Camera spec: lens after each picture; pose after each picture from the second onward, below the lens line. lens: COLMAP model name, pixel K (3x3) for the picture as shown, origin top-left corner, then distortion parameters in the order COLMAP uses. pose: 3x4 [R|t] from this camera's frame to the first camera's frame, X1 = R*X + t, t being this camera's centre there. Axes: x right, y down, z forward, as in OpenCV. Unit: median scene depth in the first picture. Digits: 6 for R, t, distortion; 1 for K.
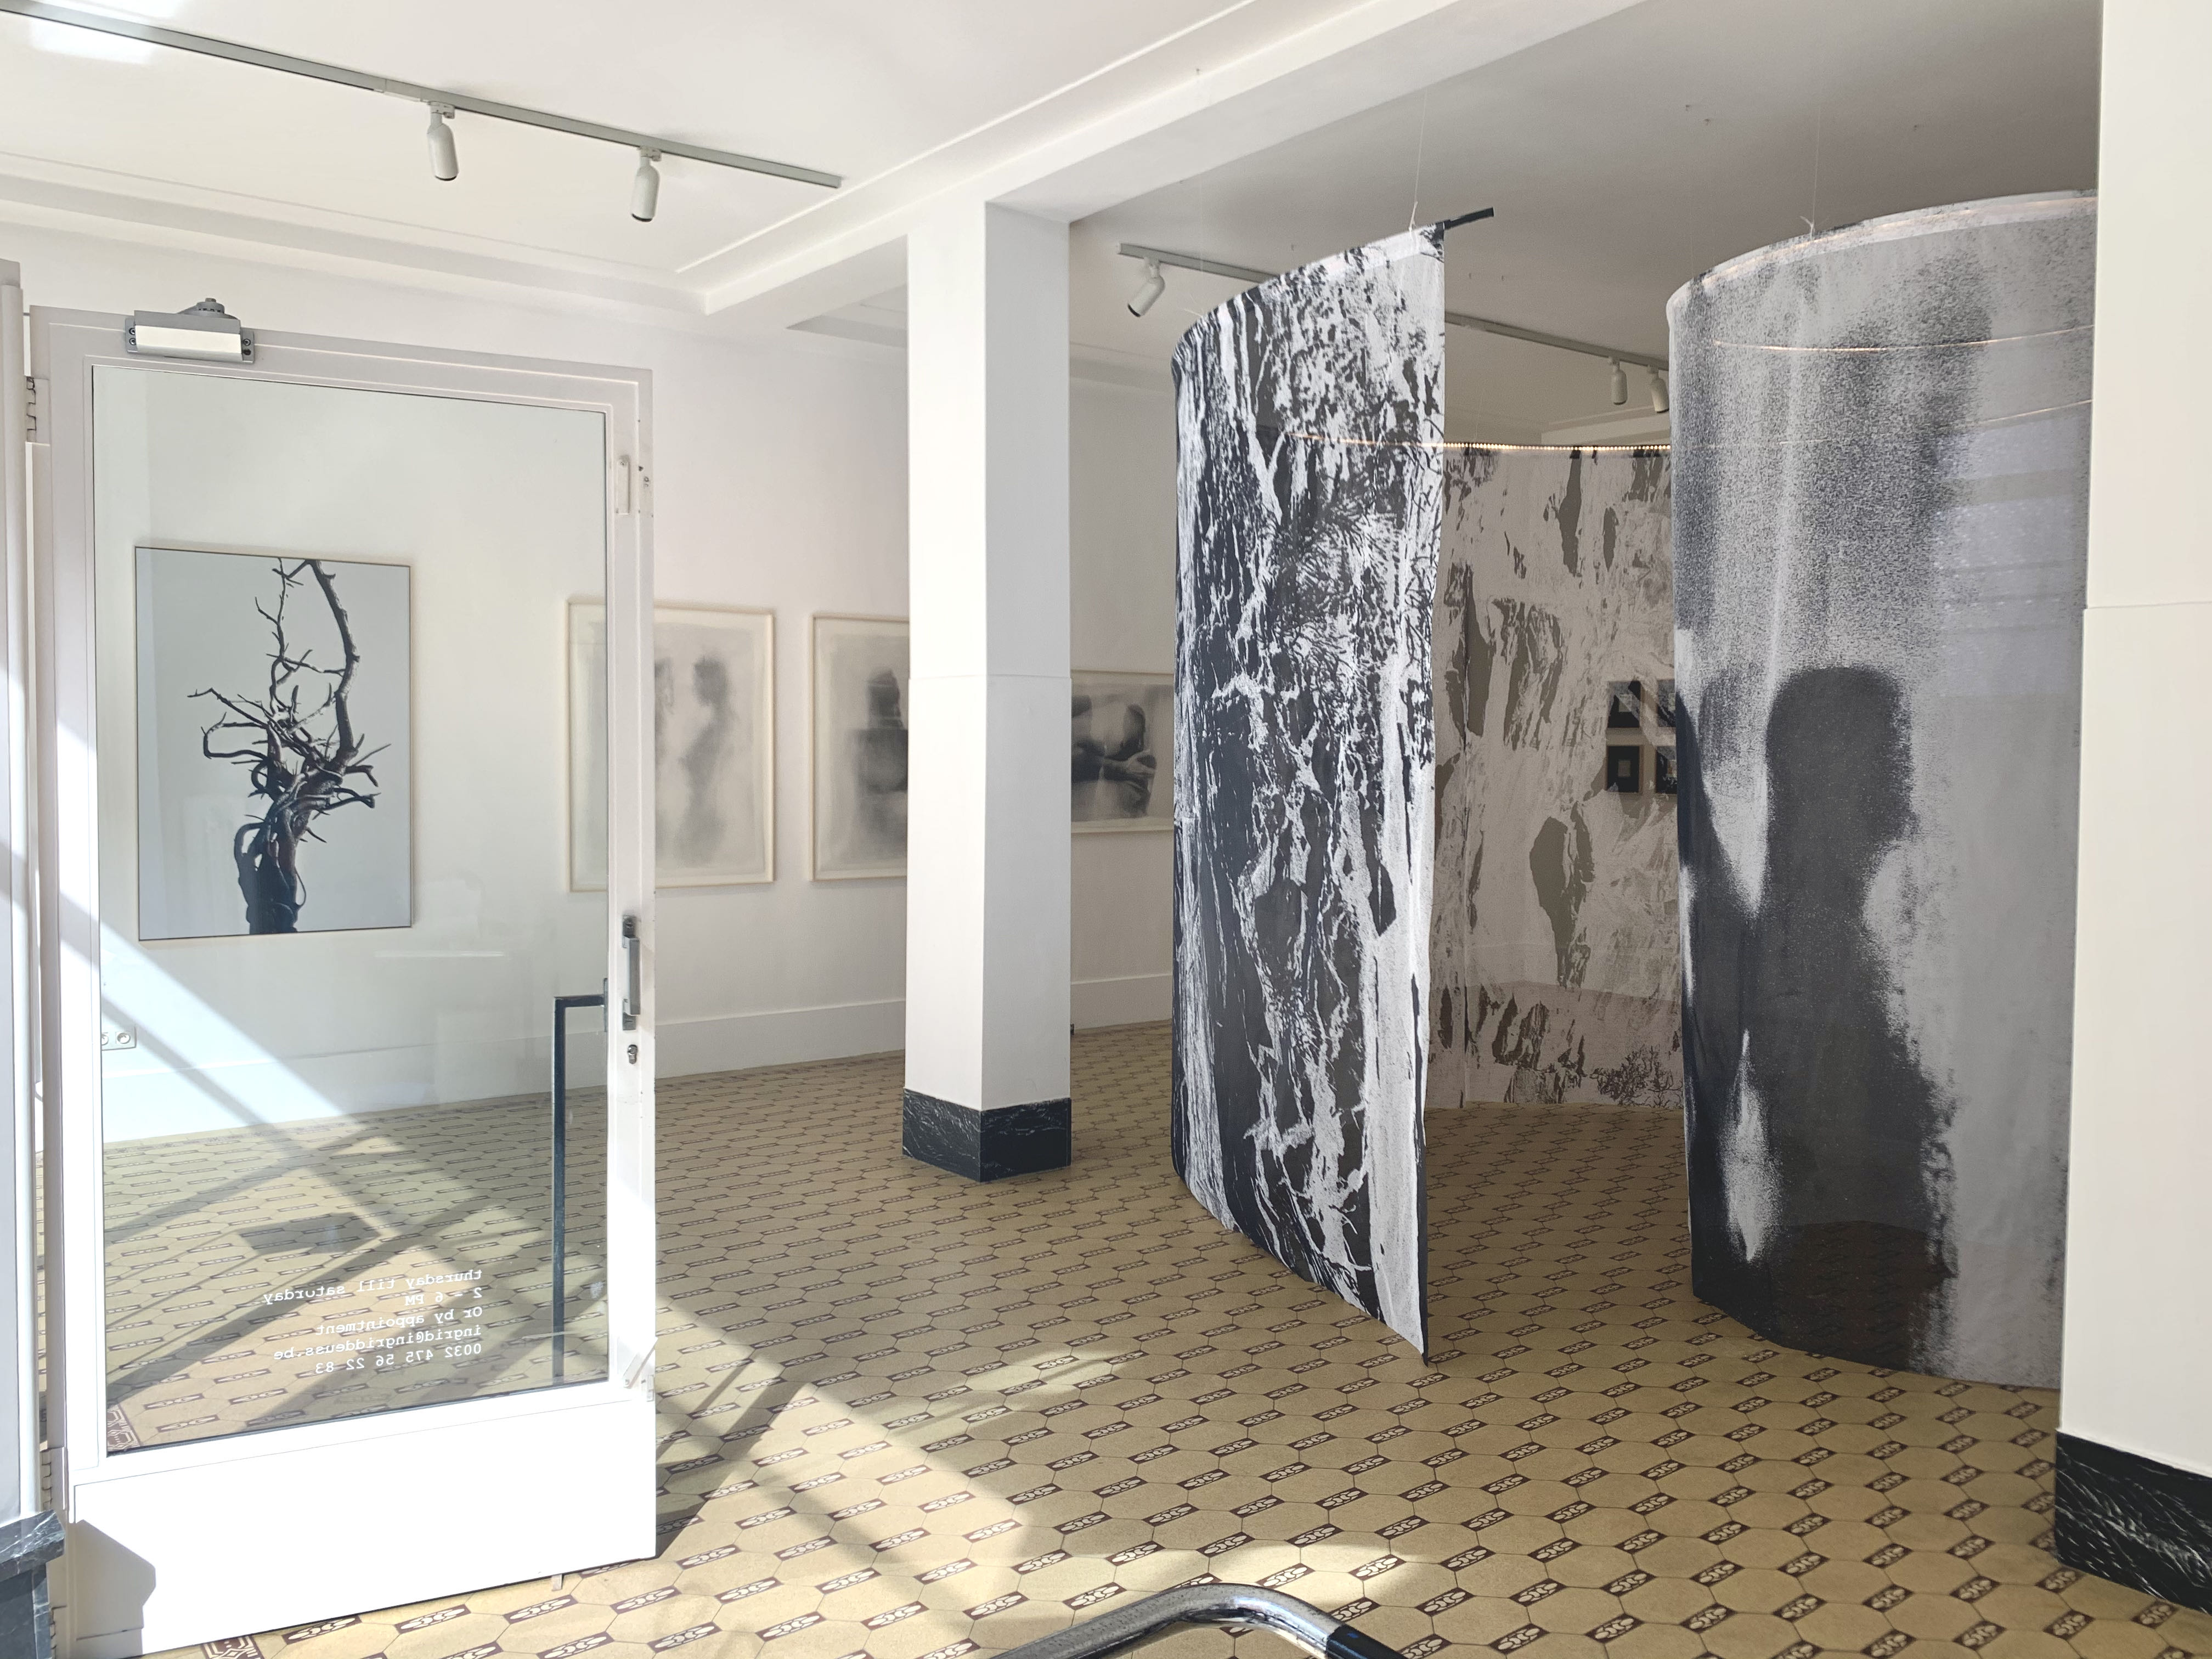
lens RADIAL K [[1709.9, 0, 1106.4], [0, 1709.9, 816.7], [0, 0, 1]] dist [-0.008017, -0.010112]
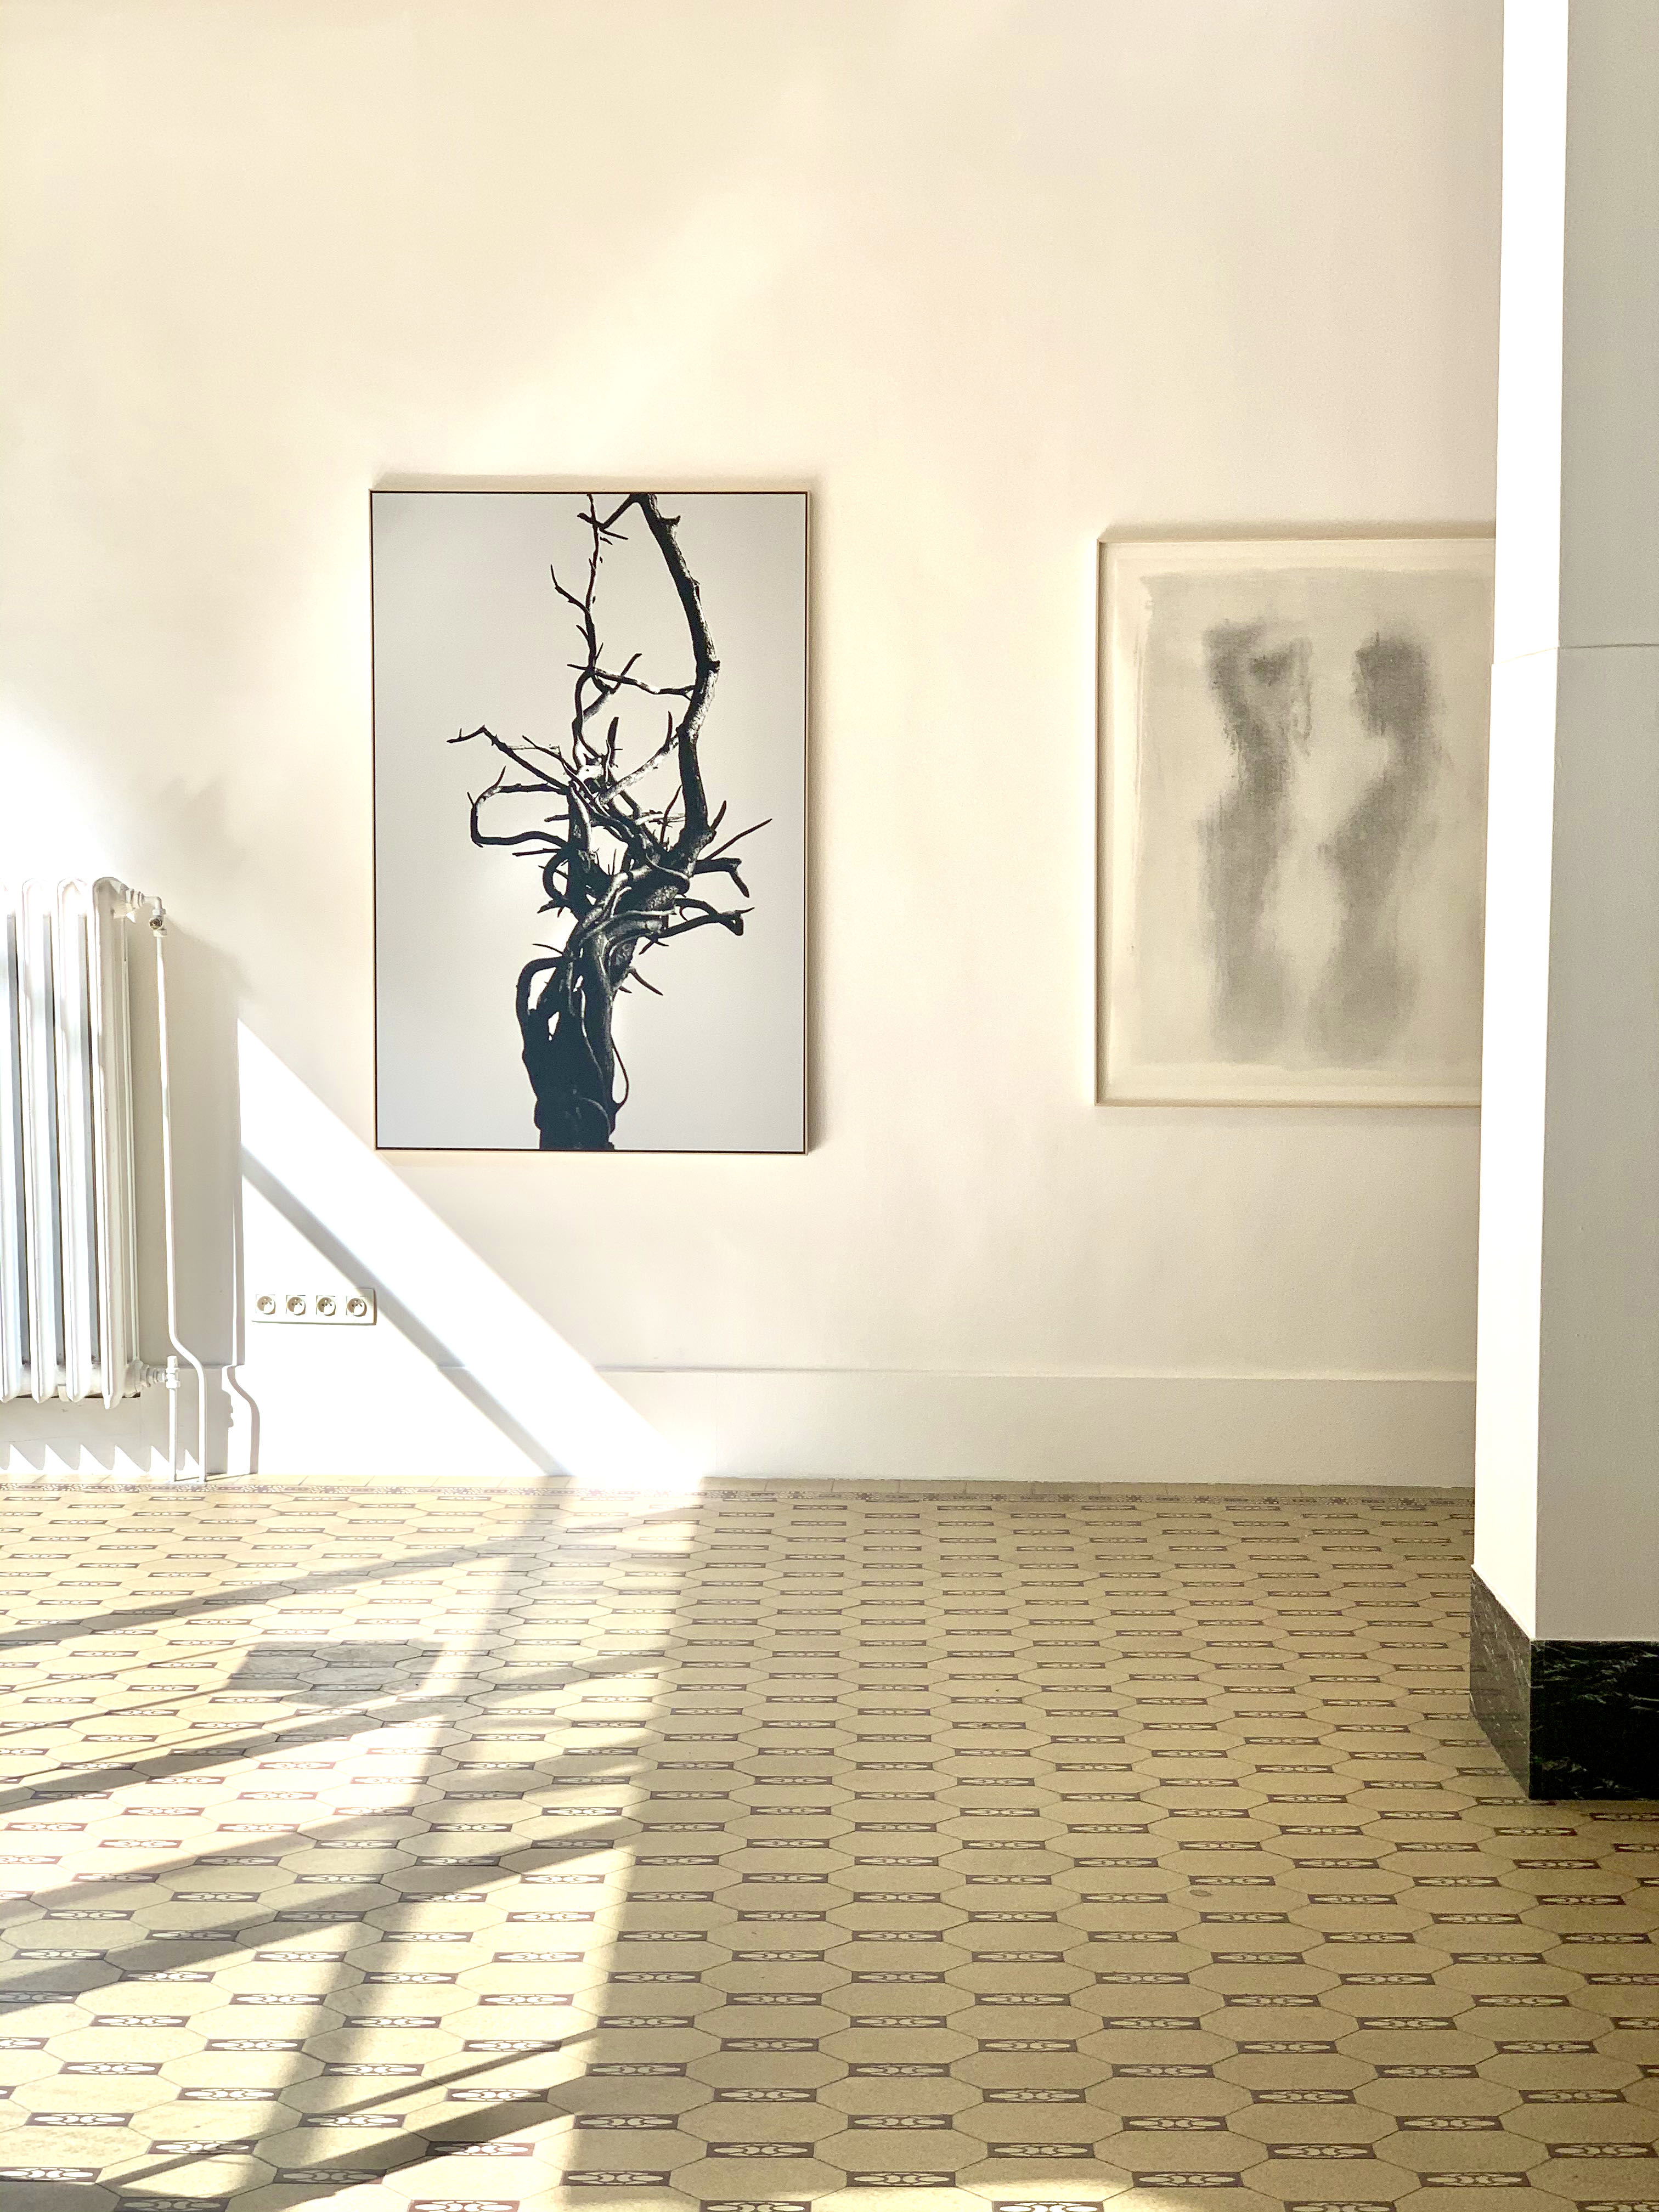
lens RADIAL K [[3322.6, 0, 829.5], [0, 3322.6, 1110.6], [0, 0, 1]] dist [0.022354, 0.000000]
pose [[0.764926, 0.051508, -0.642056, 0.300069], [-0.019863, 0.998210, 0.056415, -0.010074], [0.643812, -0.030400, 0.764579, 0.193732]]
